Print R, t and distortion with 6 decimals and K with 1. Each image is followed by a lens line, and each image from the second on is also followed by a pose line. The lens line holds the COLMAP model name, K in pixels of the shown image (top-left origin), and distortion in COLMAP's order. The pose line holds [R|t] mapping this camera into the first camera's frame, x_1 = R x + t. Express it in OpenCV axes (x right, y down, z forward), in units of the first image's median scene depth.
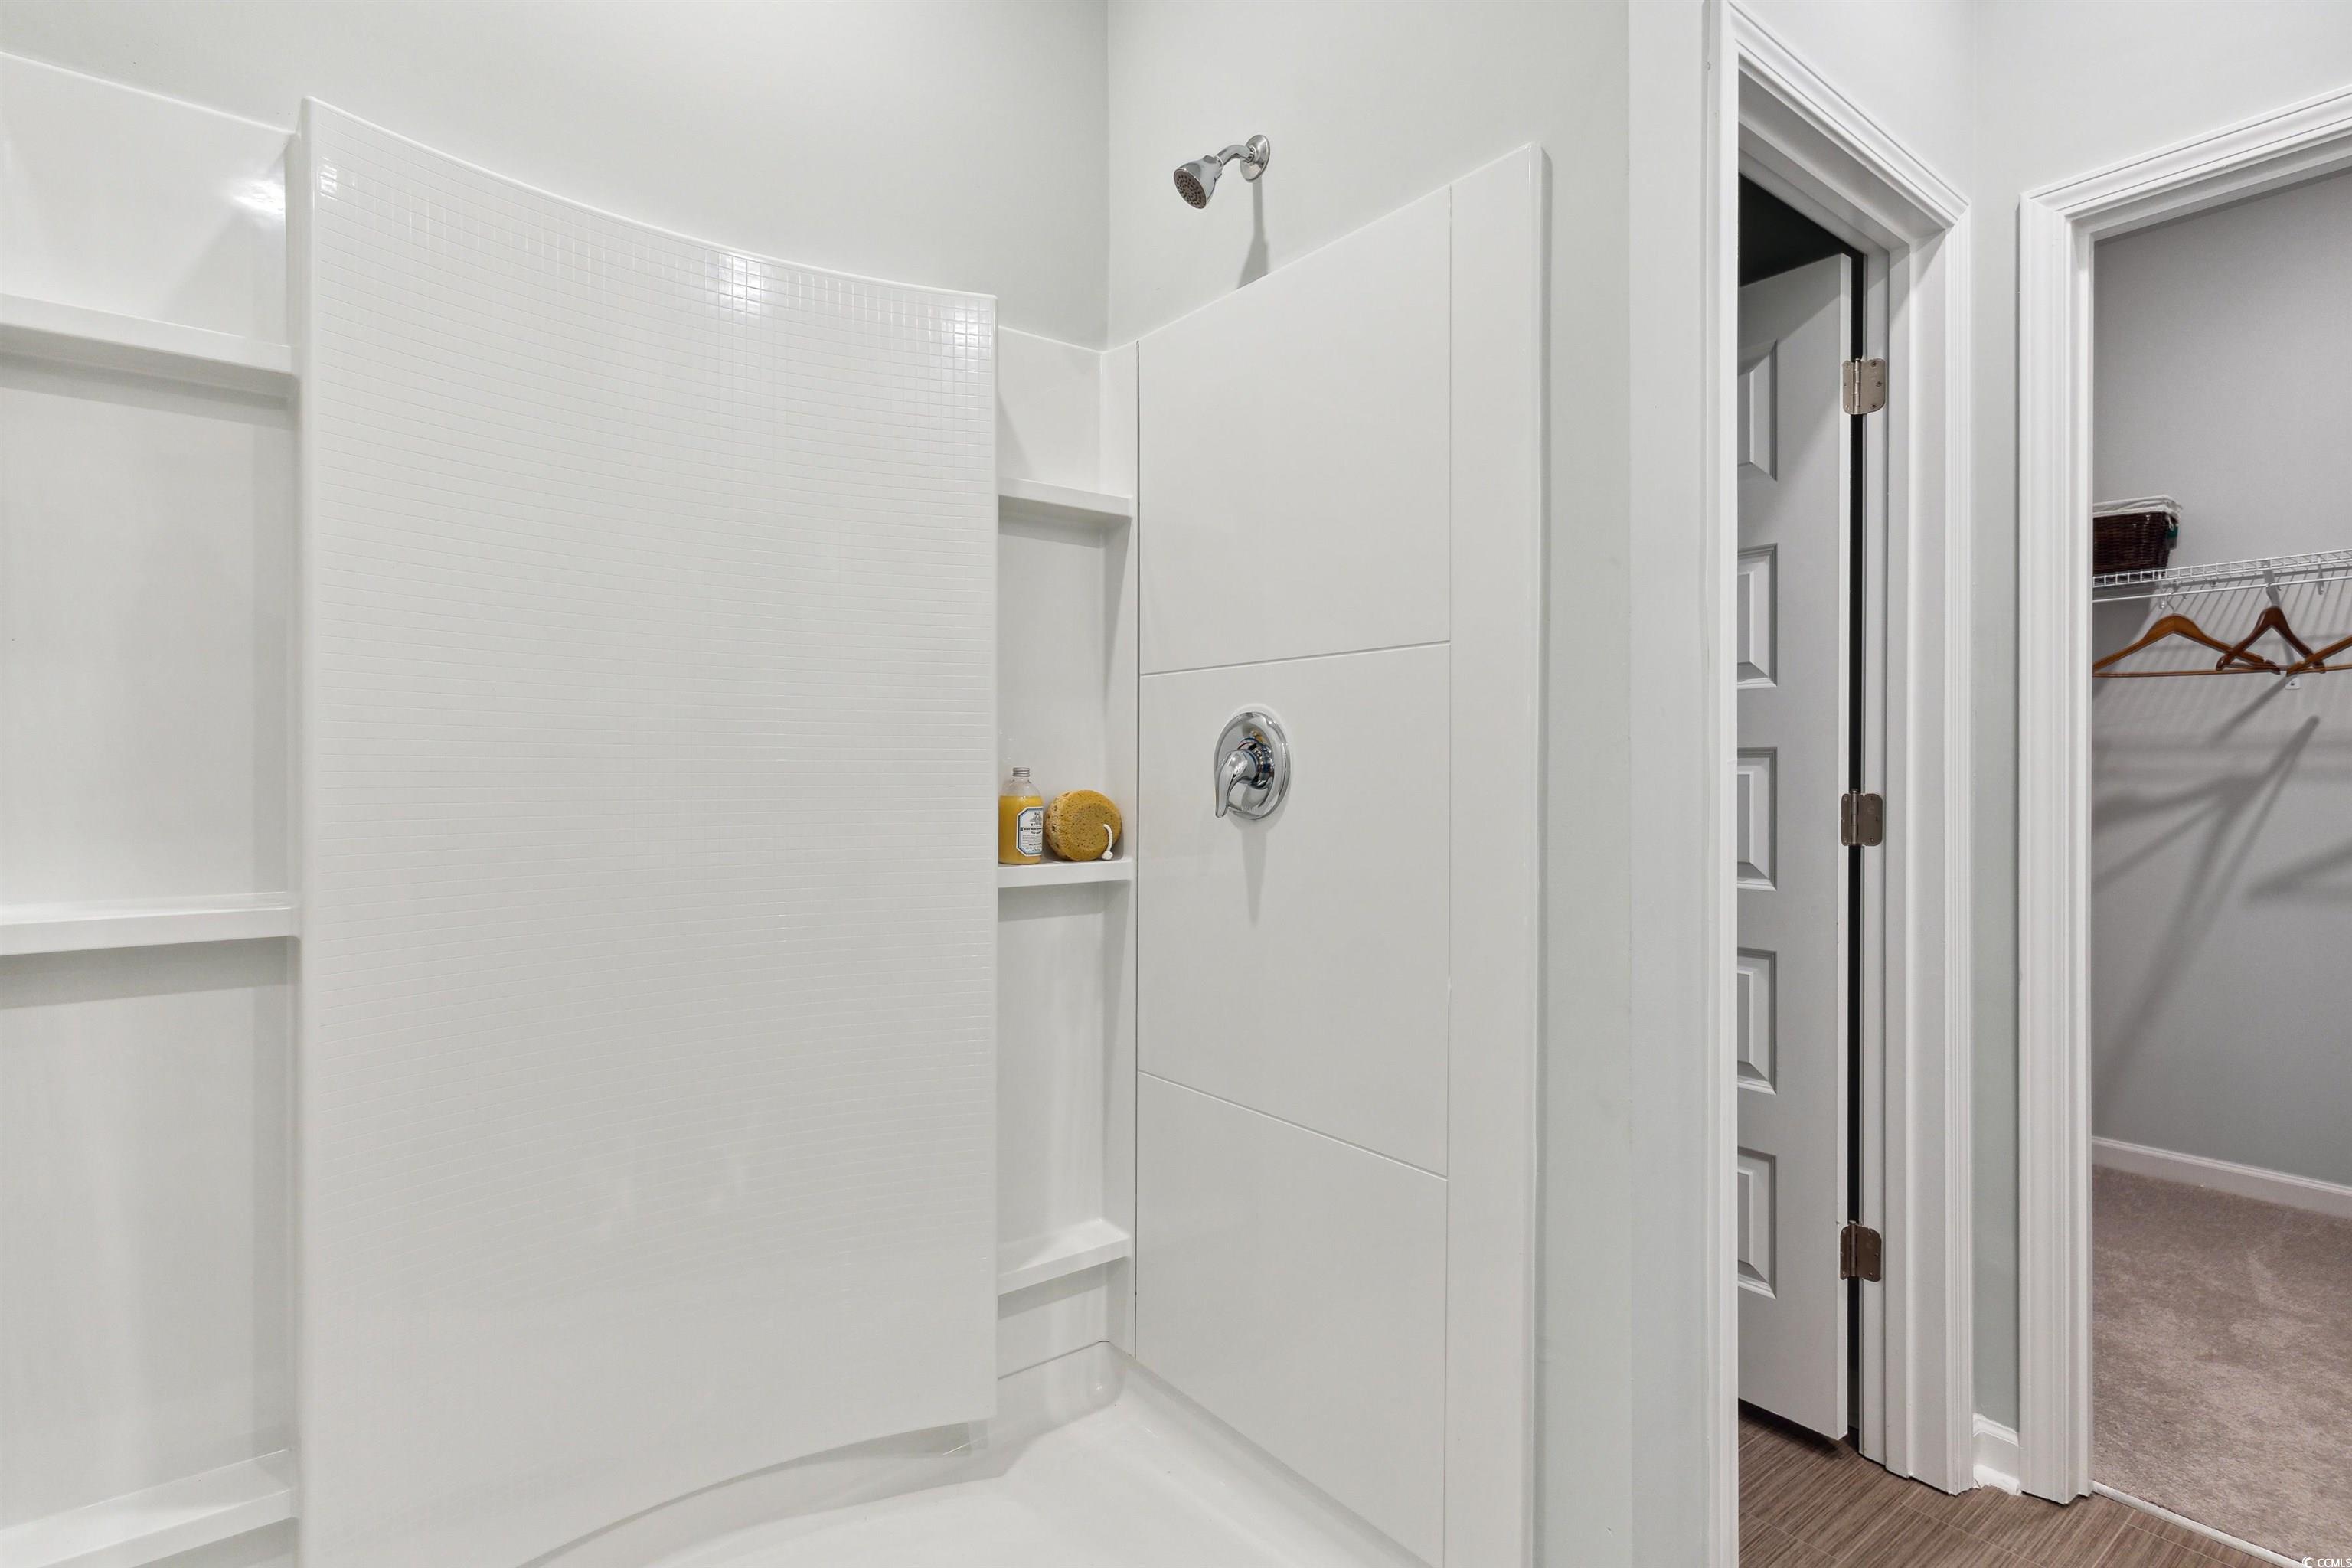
lens RADIAL K [[1160.9, 0, 1173.6], [0, 1160.9, 765.2], [0, 0, 1]] dist [0.001958, 0.000050]
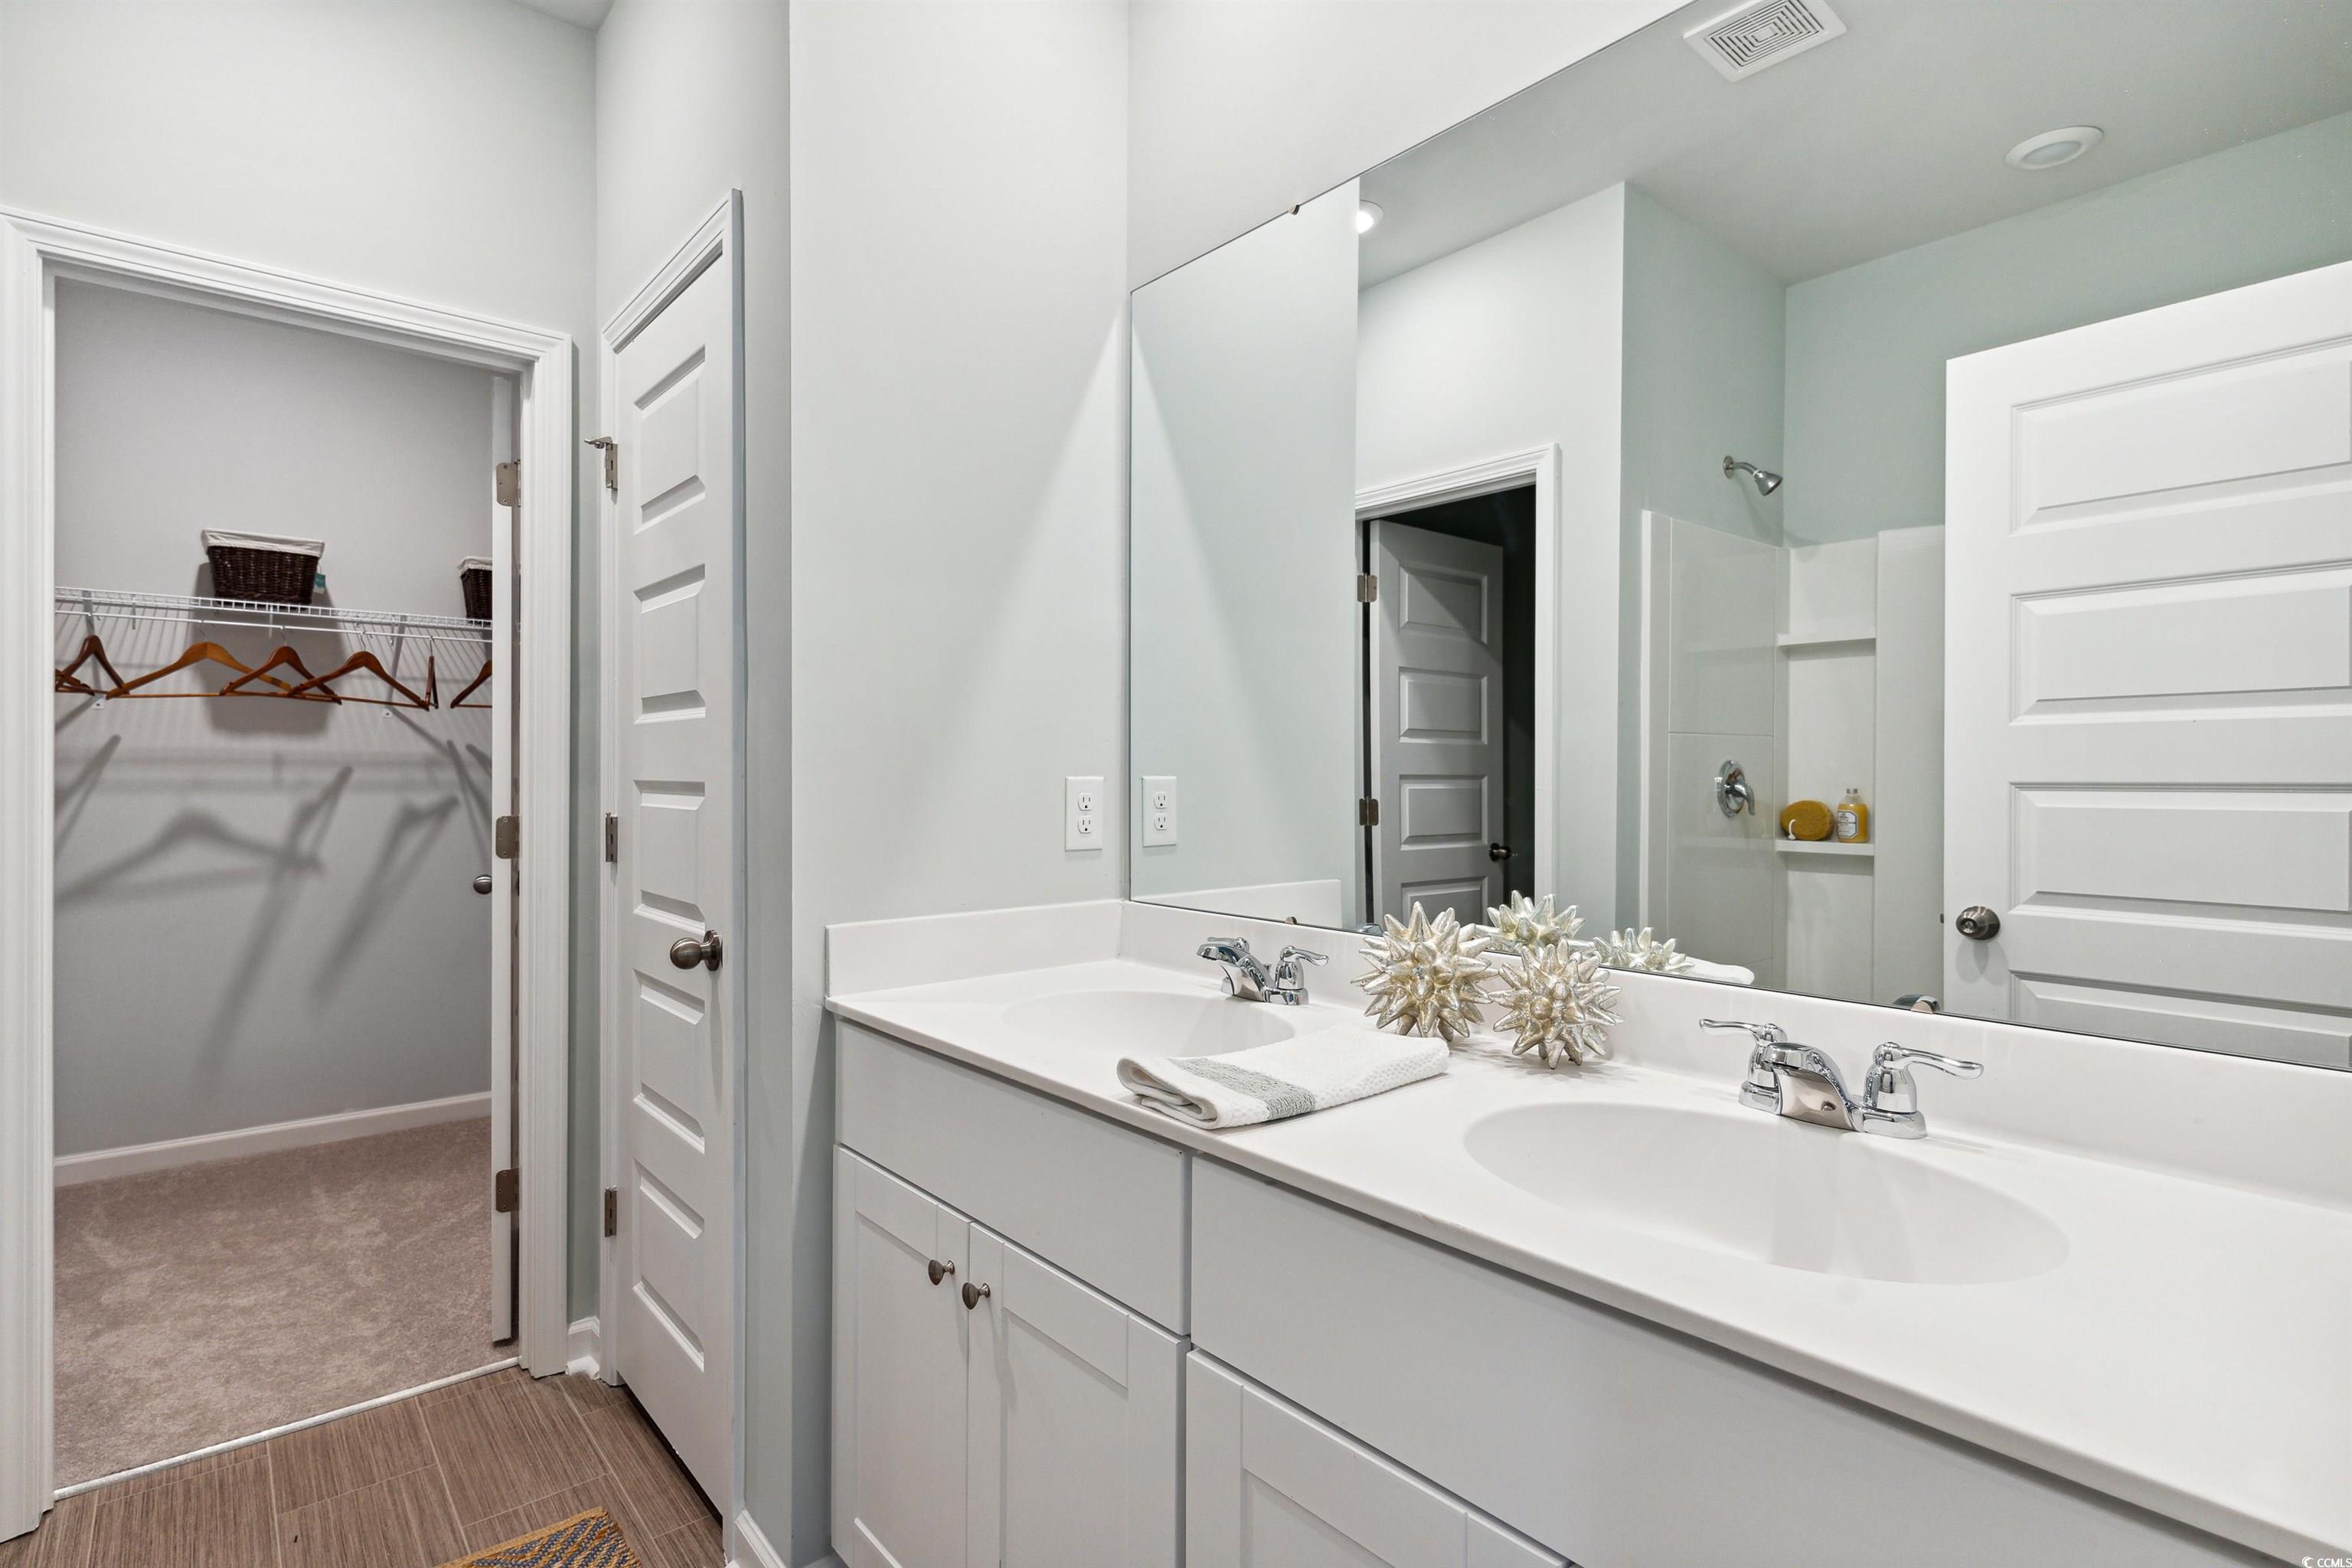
lens RADIAL K [[1160.9, 0, 1172.4], [0, 1160.9, 782.2], [0, 0, 1]] dist [0.001958, 0.000050]
pose [[-0.050672, -0.016609, 0.998577, -0.228165], [-0.014952, 0.999762, 0.015870, -0.036950], [-0.998603, -0.014126, -0.050908, 0.056358]]
